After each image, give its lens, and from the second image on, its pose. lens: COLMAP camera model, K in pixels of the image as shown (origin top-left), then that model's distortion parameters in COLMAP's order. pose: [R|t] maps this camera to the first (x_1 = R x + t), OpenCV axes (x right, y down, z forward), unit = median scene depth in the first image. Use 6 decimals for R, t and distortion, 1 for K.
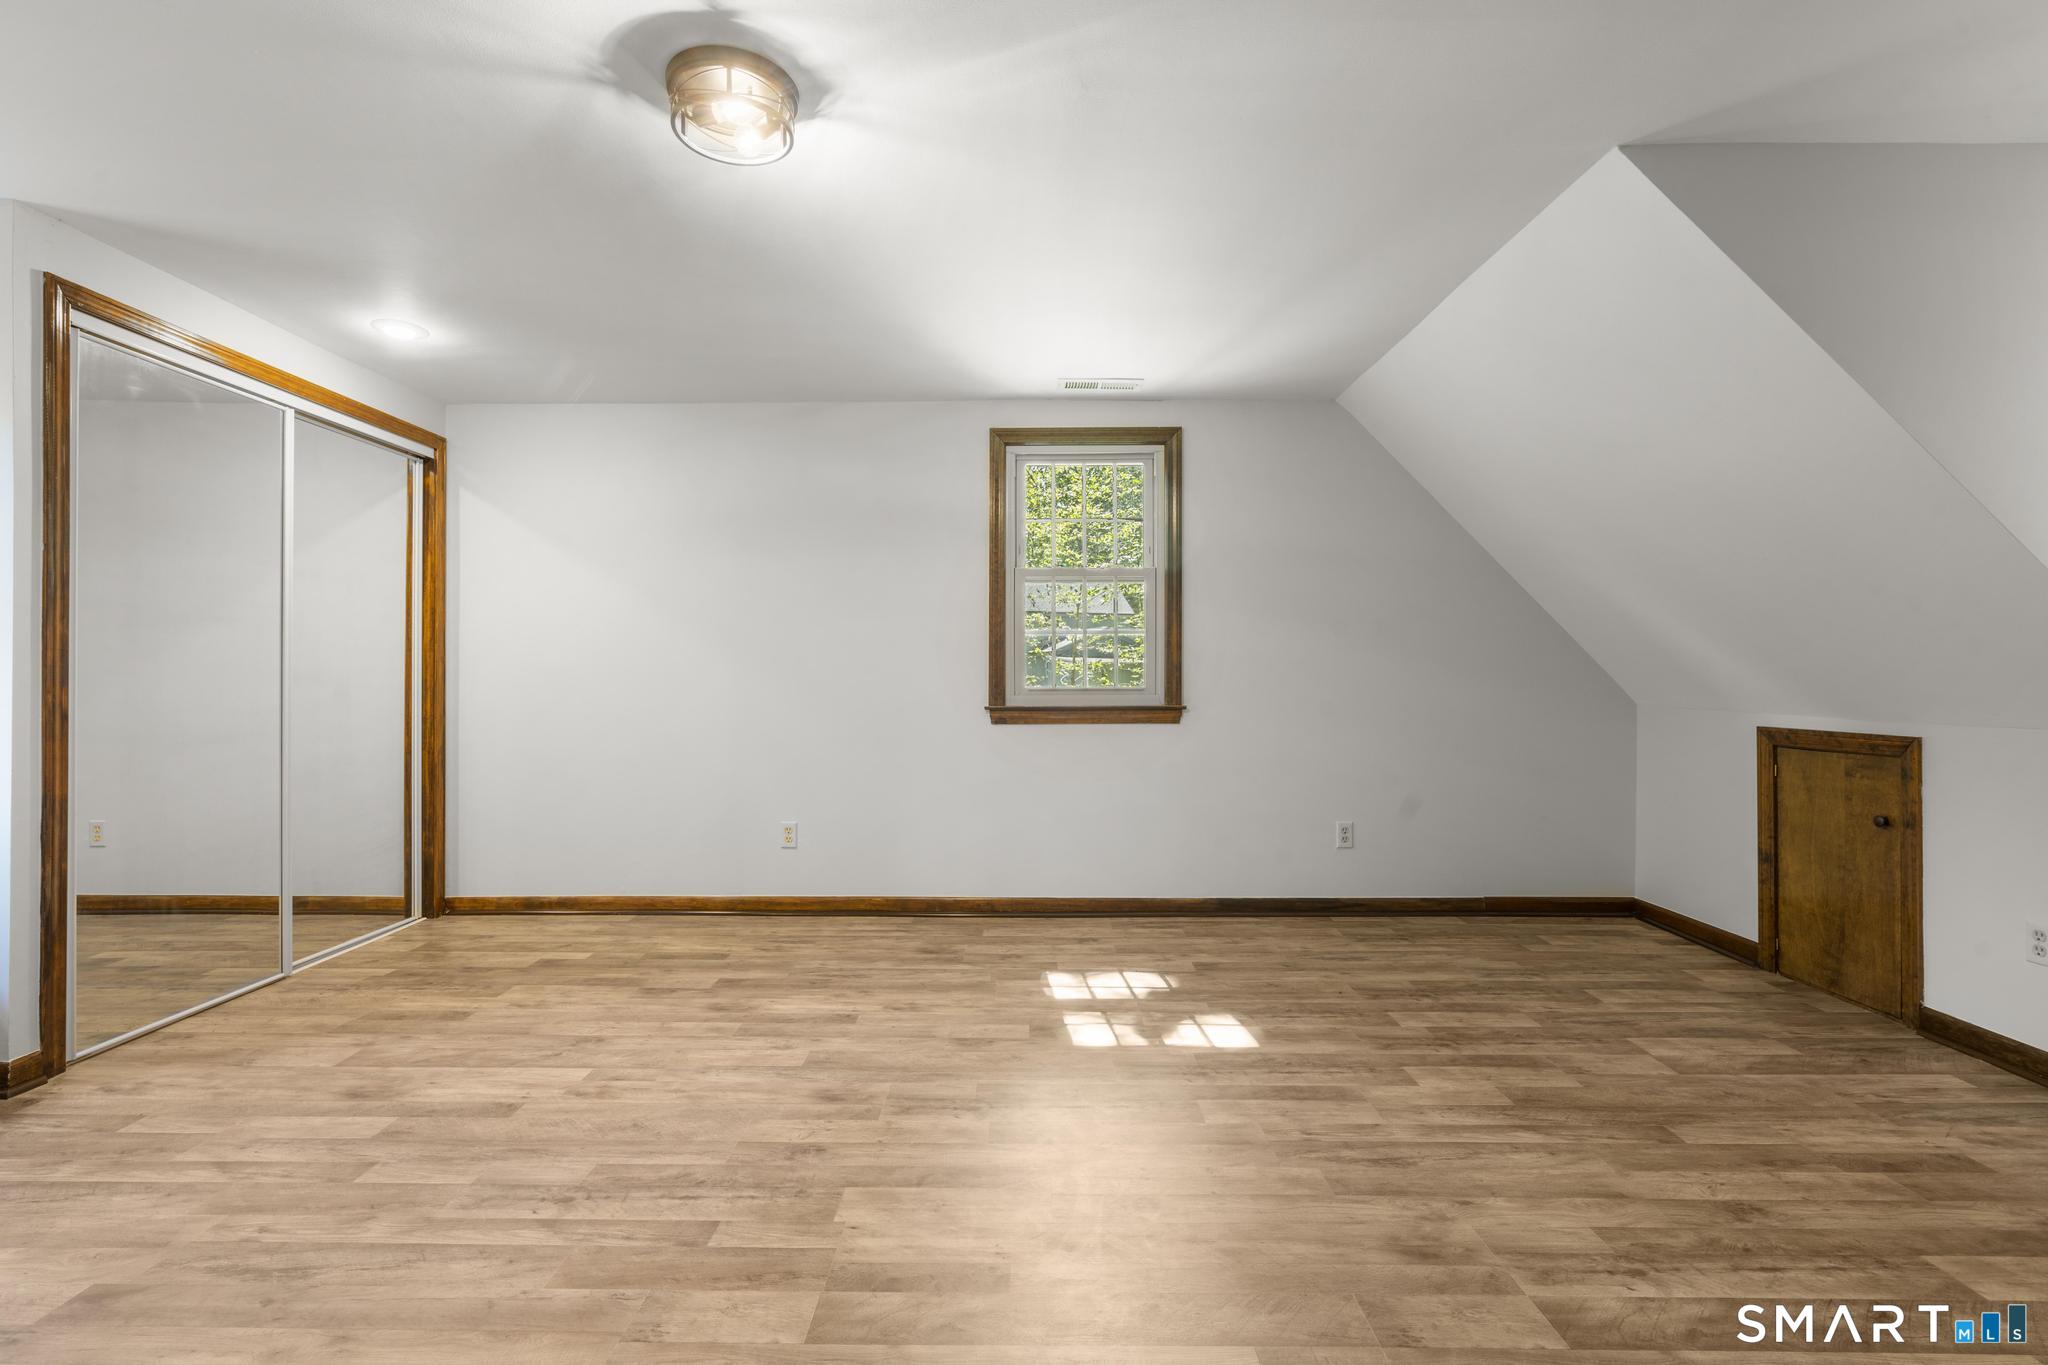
lens RADIAL K [[919.8, 0, 1017.0], [0, 919.8, 680.8], [0, 0, 1]] dist [-0.008521, 0.003030]
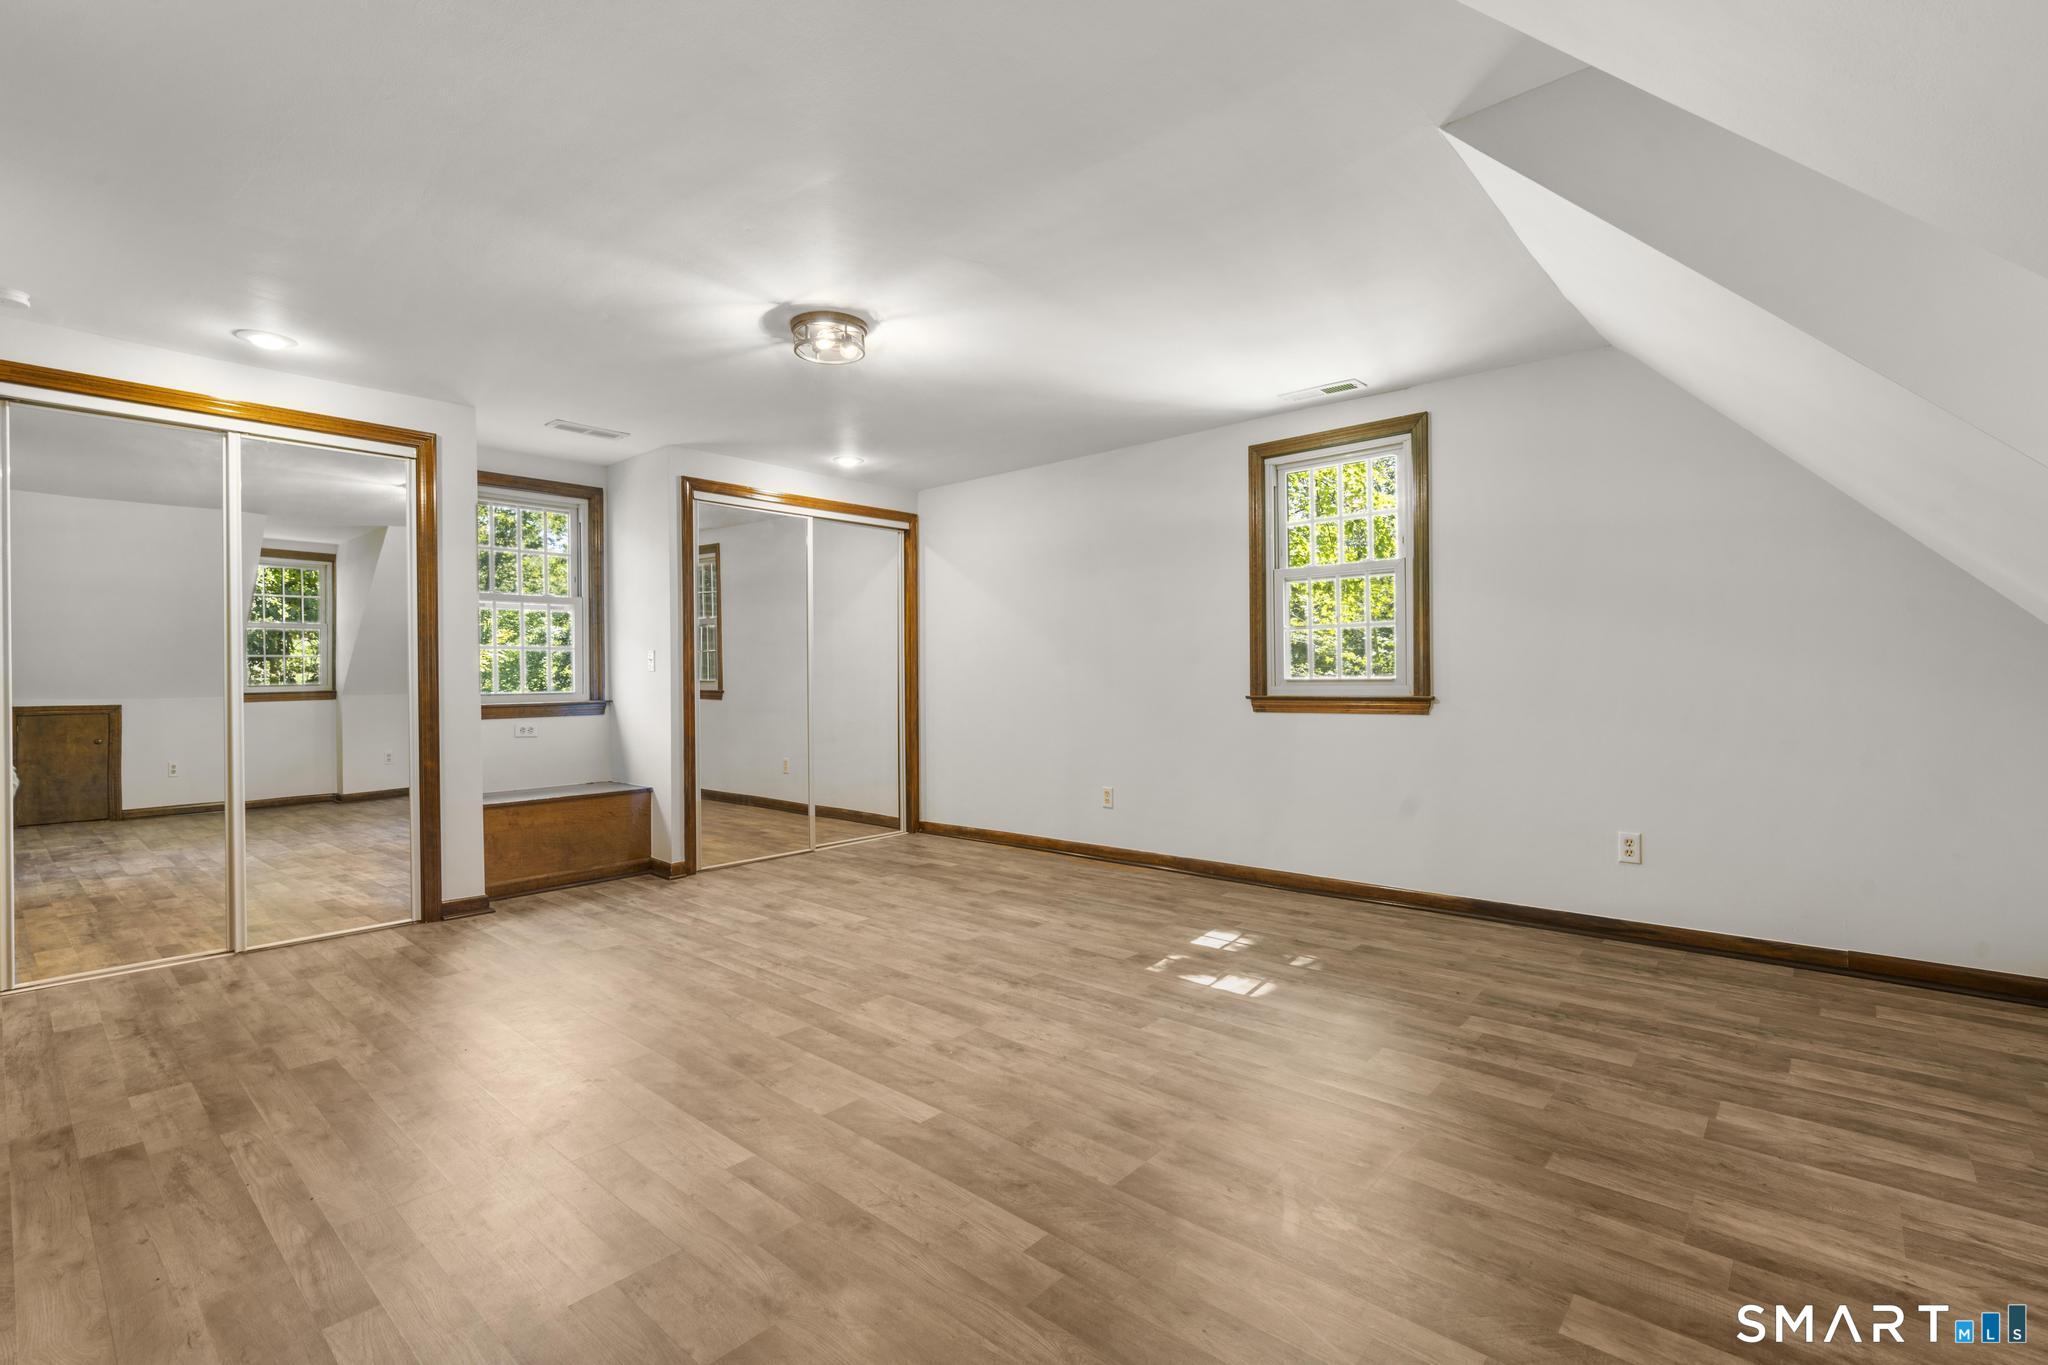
lens RADIAL K [[919.8, 0, 1019.1], [0, 919.8, 679.4], [0, 0, 1]] dist [-0.008521, 0.003030]
pose [[0.754267, -0.004635, -0.656551, 0.612840], [0.011353, 0.999918, 0.005985, -0.002981], [0.656469, -0.011968, 0.754258, -0.031763]]
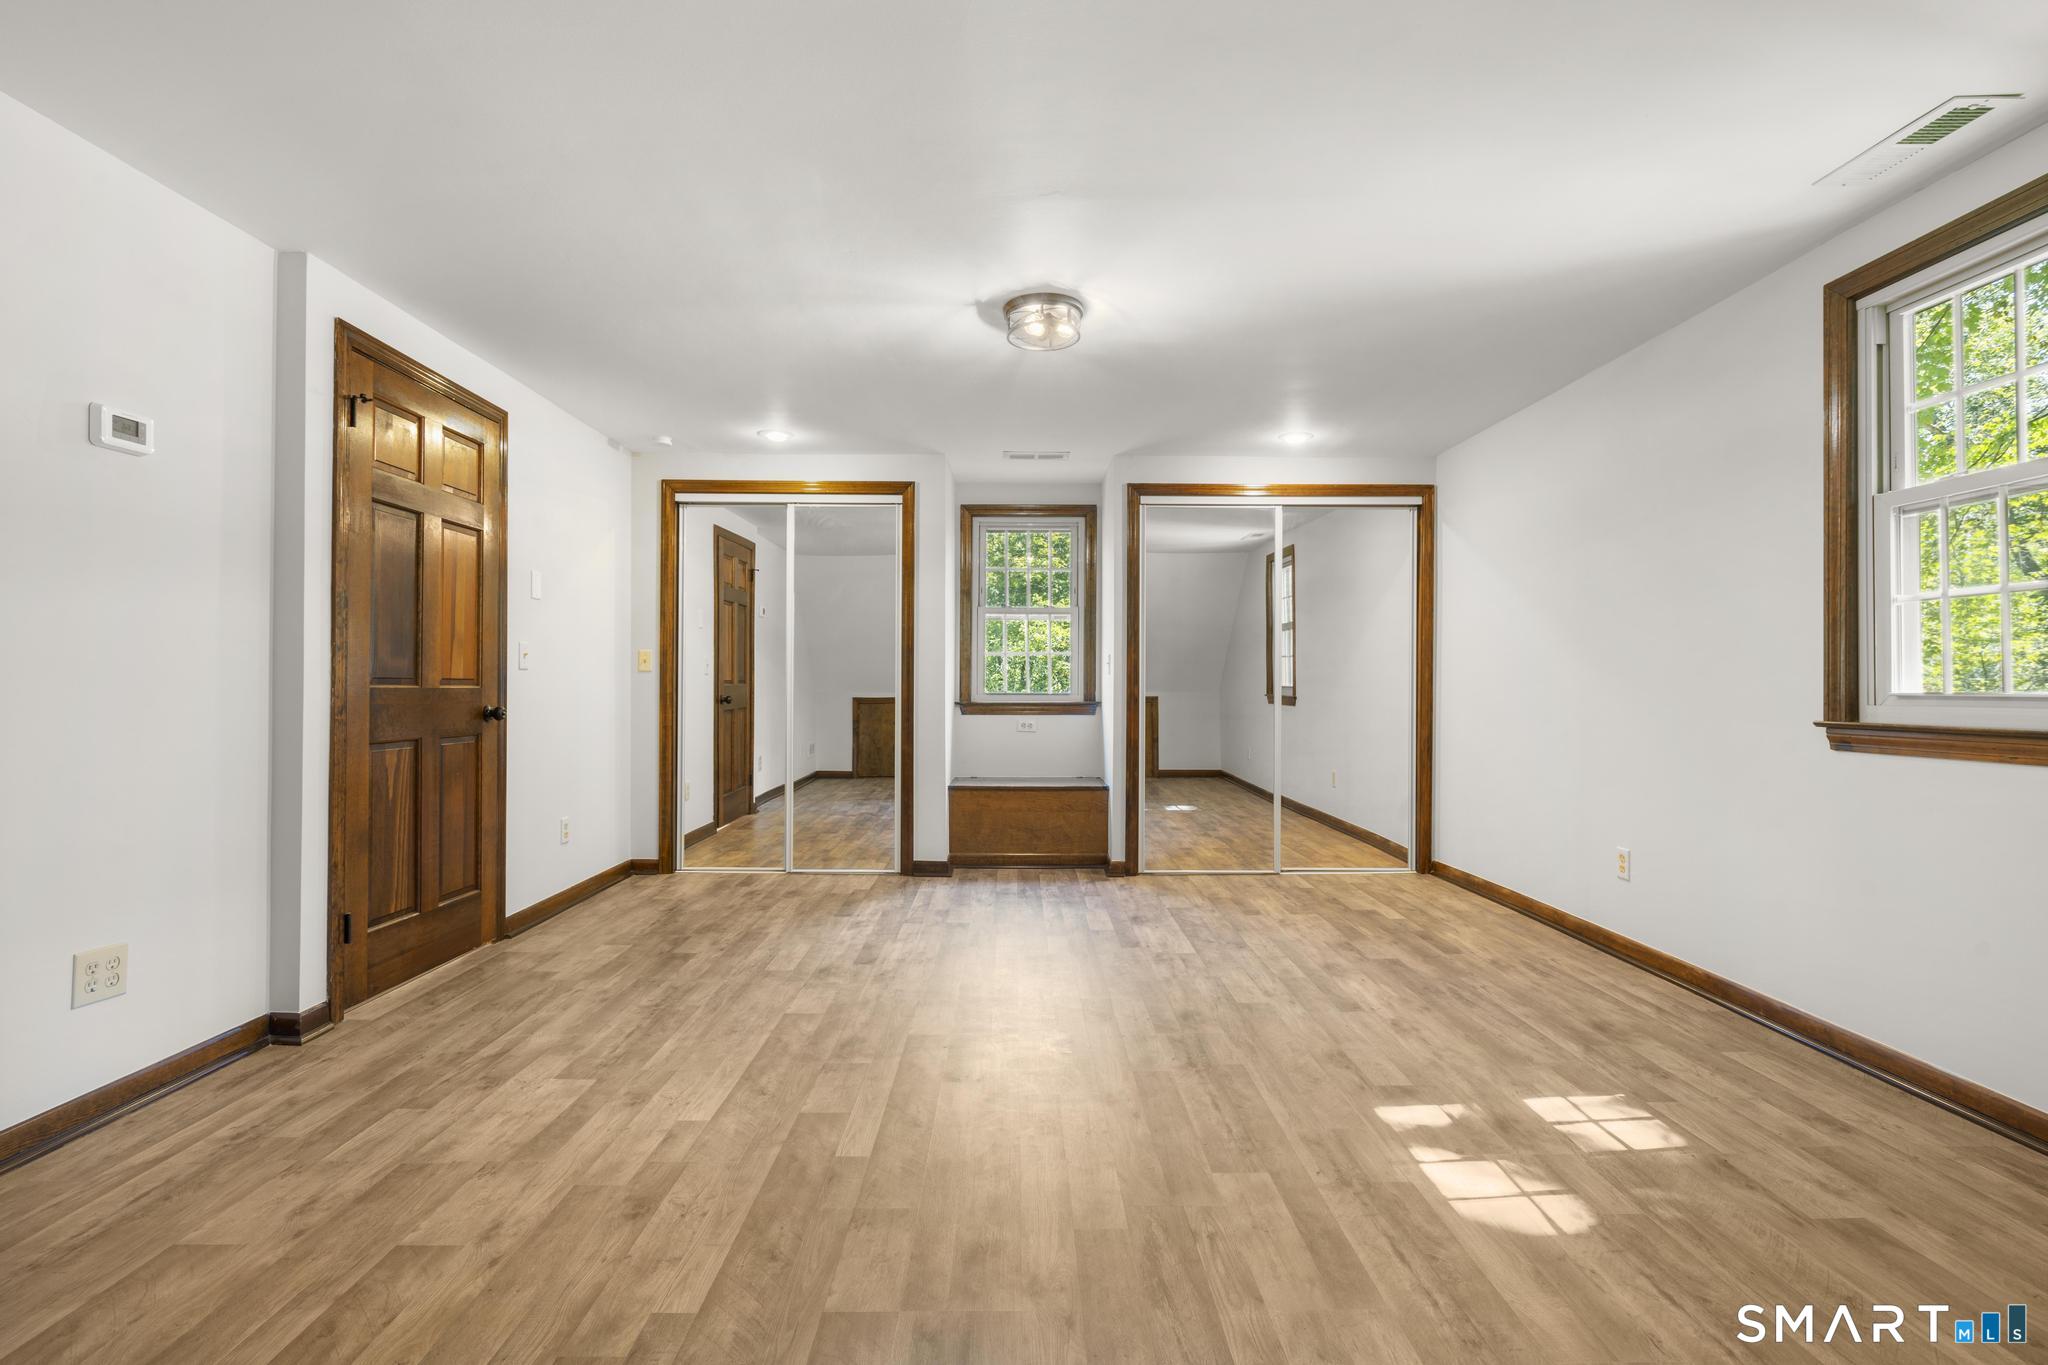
lens RADIAL K [[919.8, 0, 1019.1], [0, 919.8, 678.2], [0, 0, 1]] dist [-0.008521, 0.003030]
pose [[0.016370, -0.006640, -0.999844, 0.745157], [-0.000600, 0.999978, -0.006651, 0.002917], [0.999866, 0.000709, 0.016366, 0.538531]]
